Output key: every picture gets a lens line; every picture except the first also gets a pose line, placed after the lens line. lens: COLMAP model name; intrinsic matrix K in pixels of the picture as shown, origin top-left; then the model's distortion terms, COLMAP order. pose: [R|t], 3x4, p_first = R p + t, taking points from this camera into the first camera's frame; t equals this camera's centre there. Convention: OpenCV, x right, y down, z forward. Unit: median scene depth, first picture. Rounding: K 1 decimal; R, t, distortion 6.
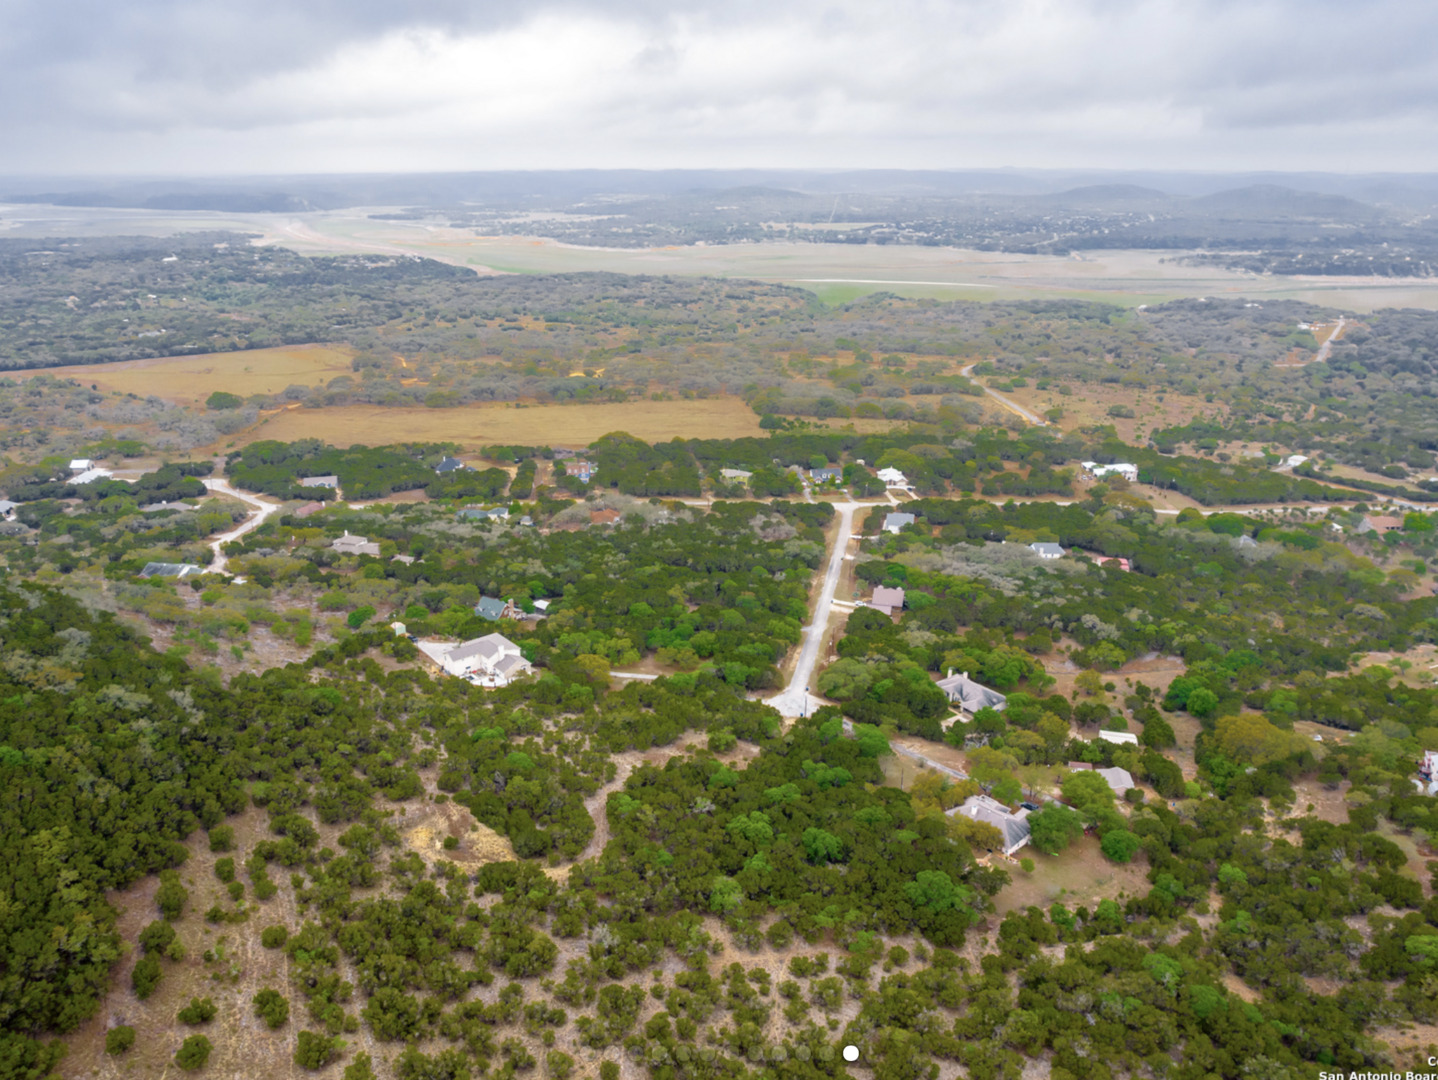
lens RADIAL K [[1060.1, 0, 717.2], [0, 1060.1, 526.4], [0, 0, 1]] dist [-0.074464, 0.068444]
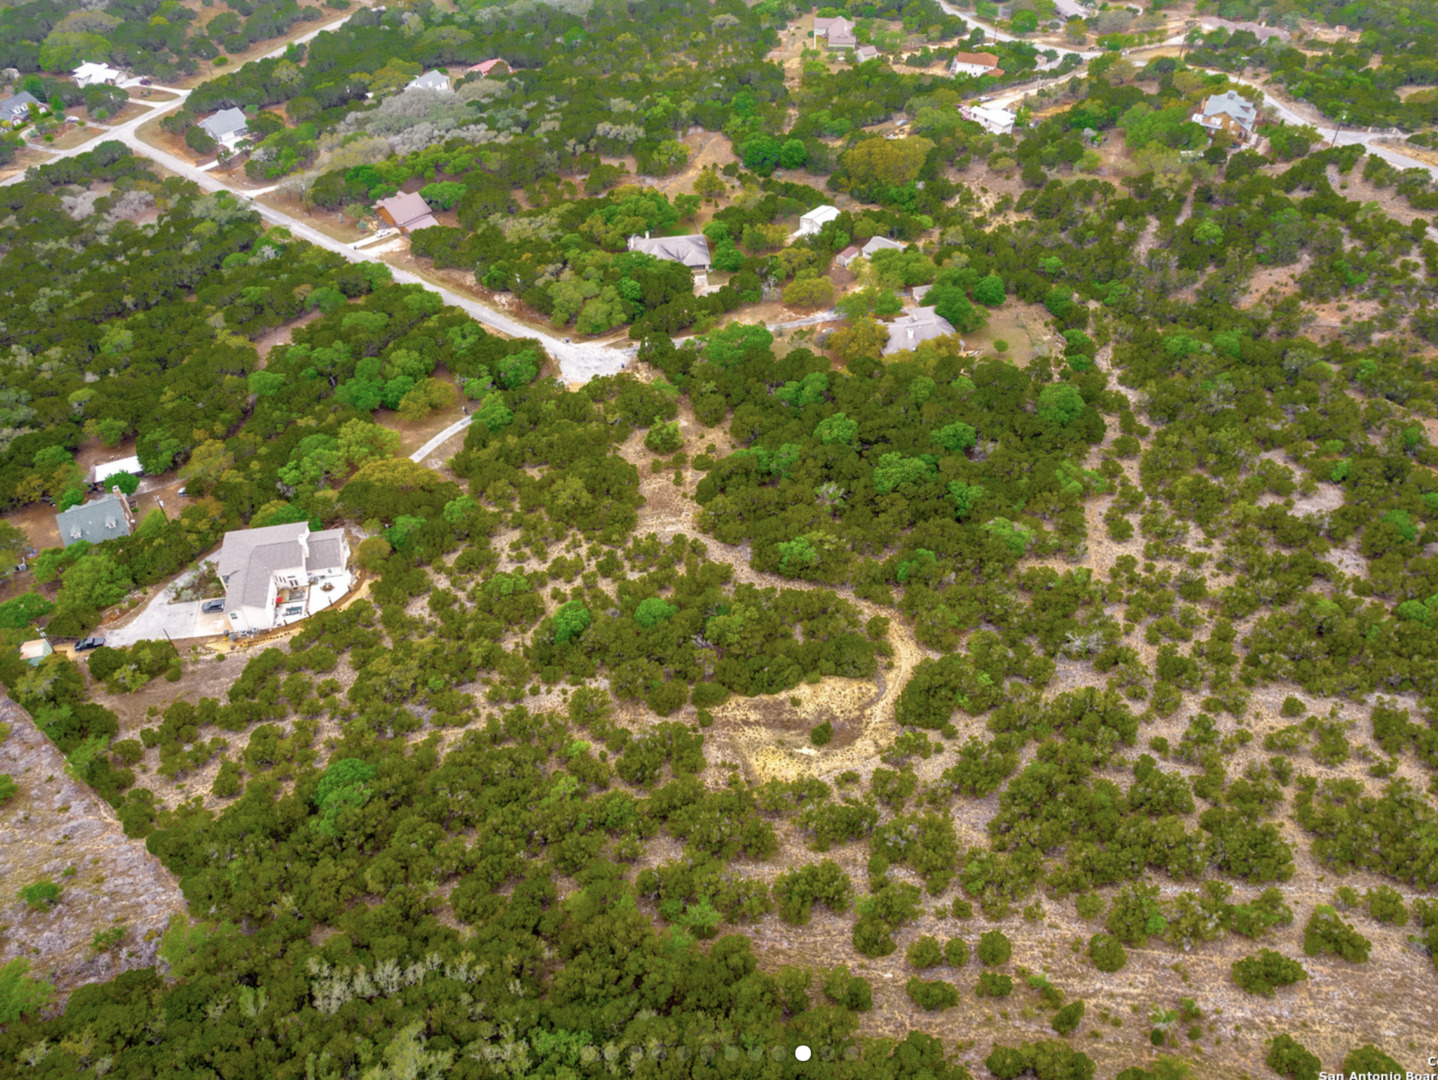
lens RADIAL K [[1086.8, 0, 719.9], [0, 1086.8, 496.6], [0, 0, 1]] dist [-0.046334, -0.001934]
pose [[0.500410, -0.603880, 0.620418, -0.476232], [0.294804, 0.792618, 0.533710, -0.166810], [-0.814052, -0.084172, 0.574660, 0.493757]]
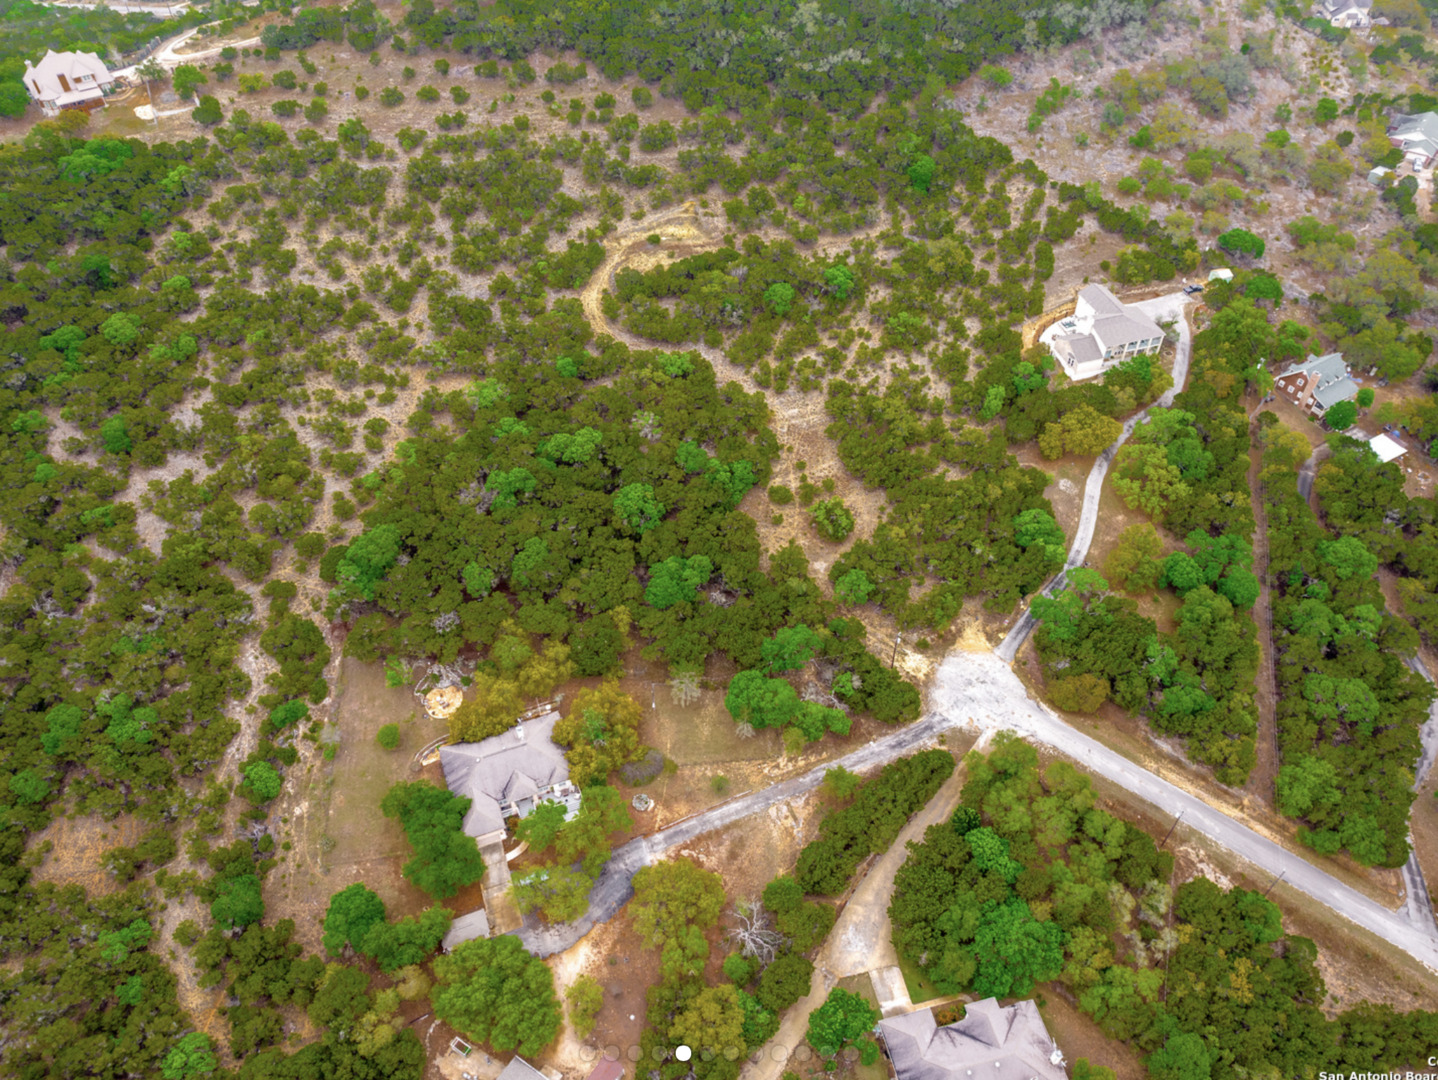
lens RADIAL K [[1060.1, 0, 717.2], [0, 1060.1, 526.4], [0, 0, 1]] dist [-0.074464, 0.068444]
pose [[-0.401152, 0.649598, -0.645832, 0.462203], [-0.290715, 0.578313, 0.762259, -0.282589], [0.868655, 0.493535, -0.043143, 0.937992]]
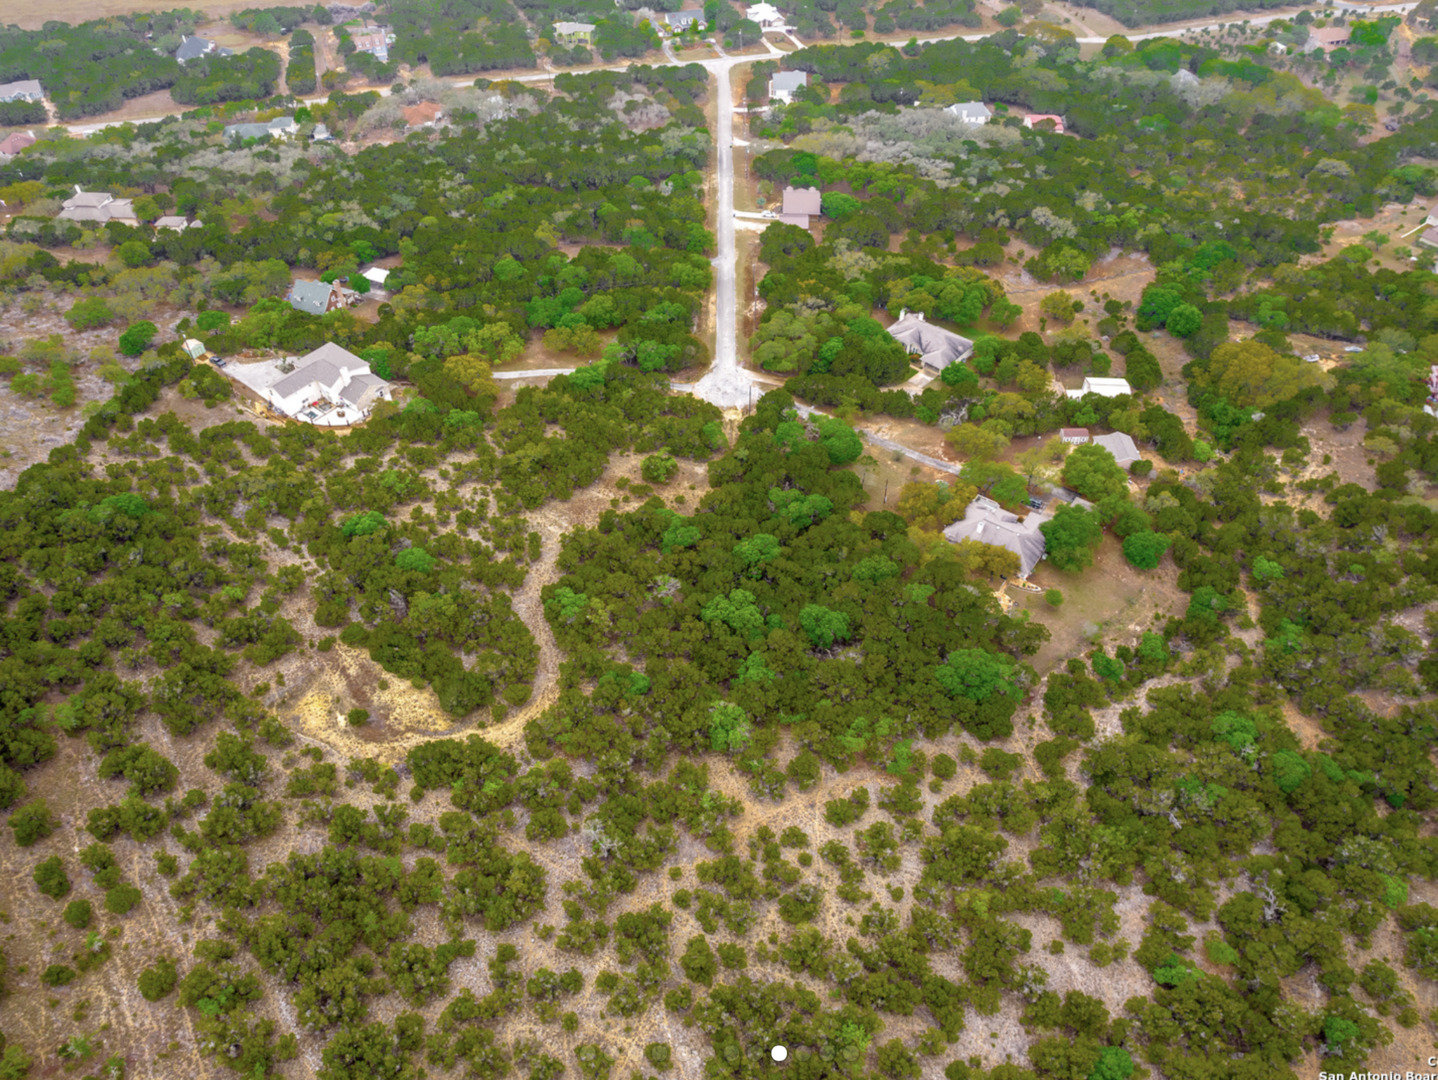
lens RADIAL K [[1060.1, 0, 717.2], [0, 1060.1, 526.4], [0, 0, 1]] dist [-0.074464, 0.068444]
pose [[0.981728, -0.142250, 0.126393, -0.057679], [0.073617, 0.896409, 0.437071, -0.098361], [-0.175474, -0.419780, 0.890502, 0.256799]]
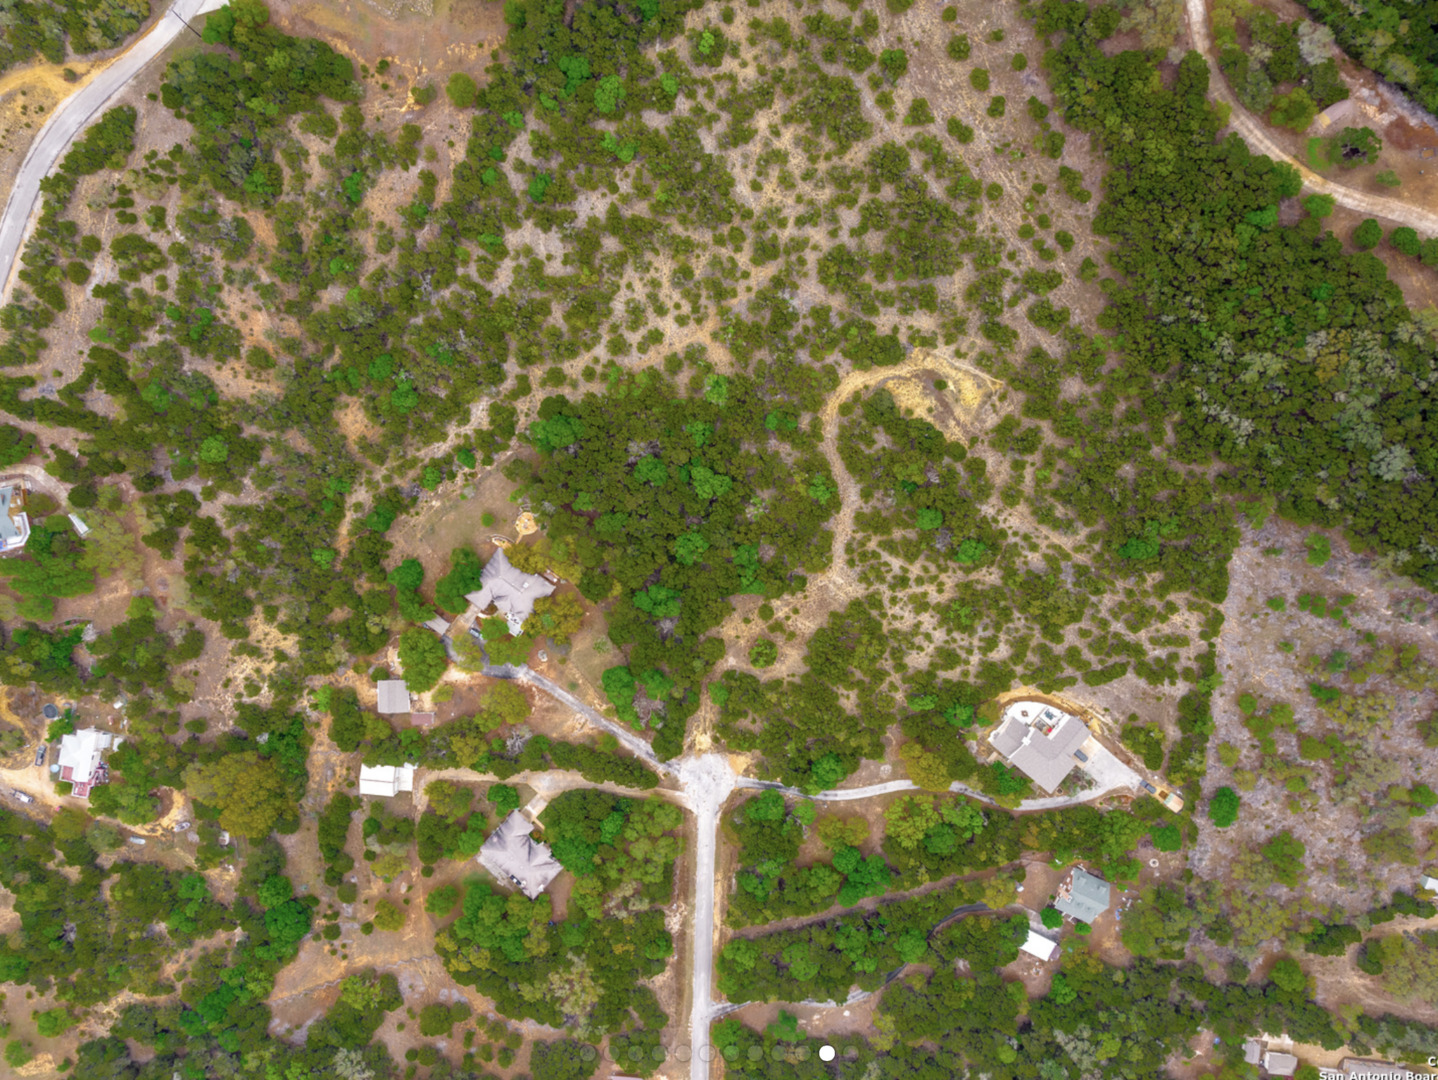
lens RADIAL K [[1055.6, 0, 719.0], [0, 1055.6, 540.0], [0, 0, 1]] dist [-0.046238, 0.000455]
pose [[-0.986118, 0.165358, 0.015088, 0.012759], [-0.044502, -0.350742, 0.935414, -0.688241], [0.159971, 0.921758, 0.353231, 0.515675]]
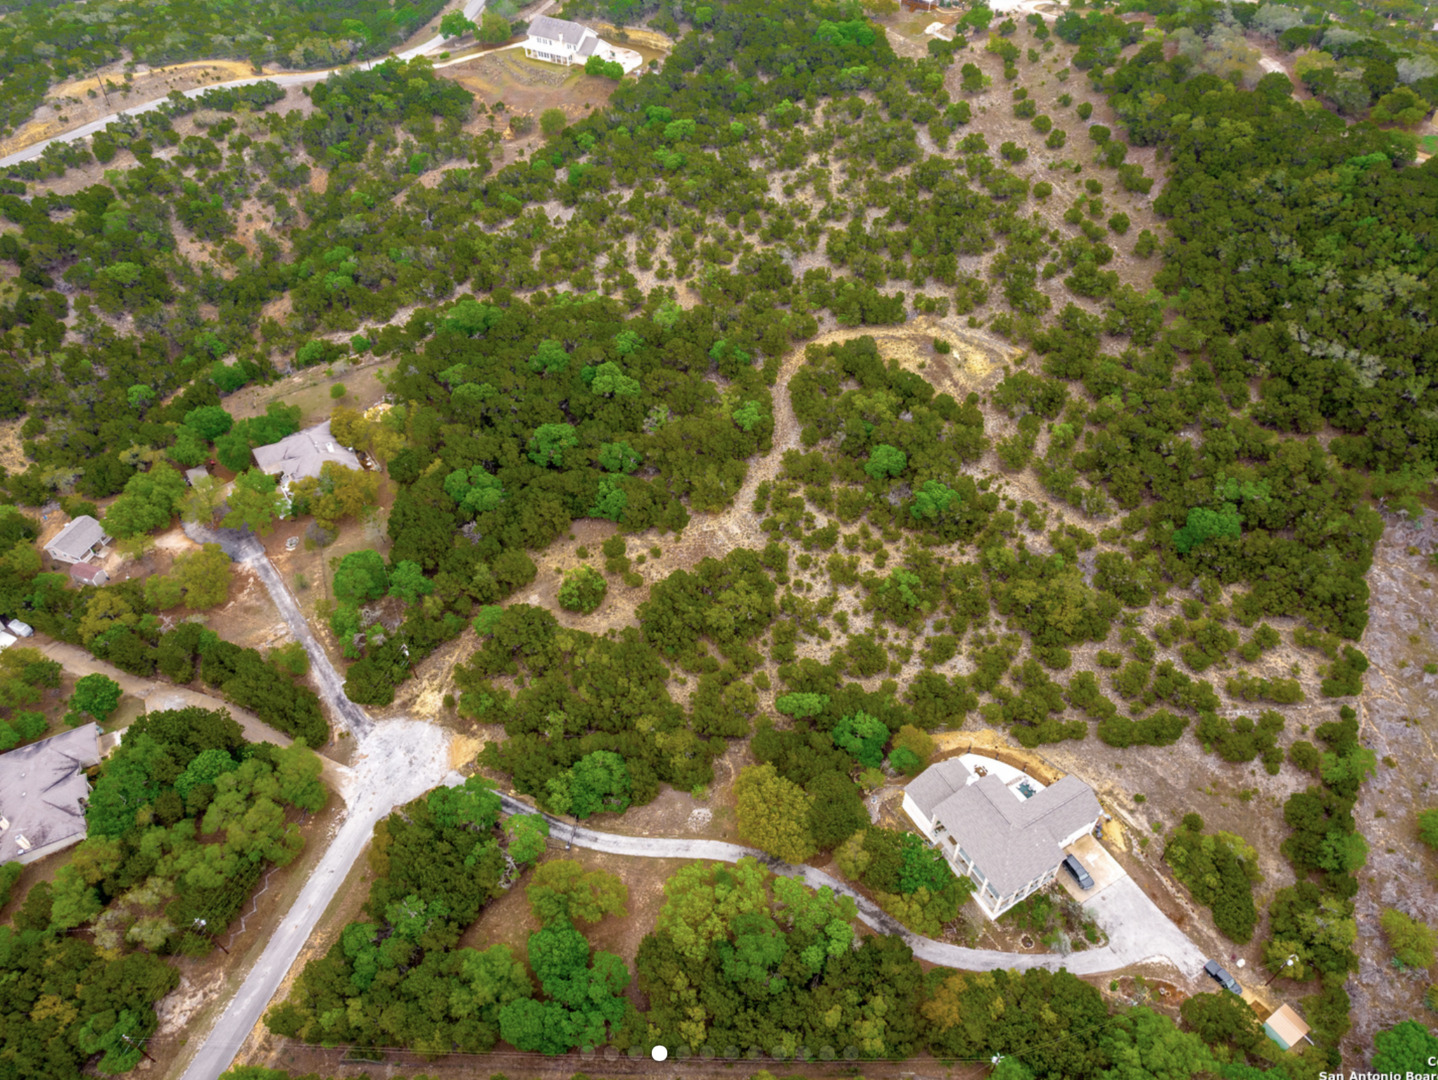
lens RADIAL K [[1060.1, 0, 717.2], [0, 1060.1, 526.4], [0, 0, 1]] dist [-0.074464, 0.068444]
pose [[-0.982547, -0.124726, 0.138004, -0.154513], [0.071068, 0.433911, 0.898148, -0.372129], [-0.171904, 0.892280, -0.417474, 1.182301]]
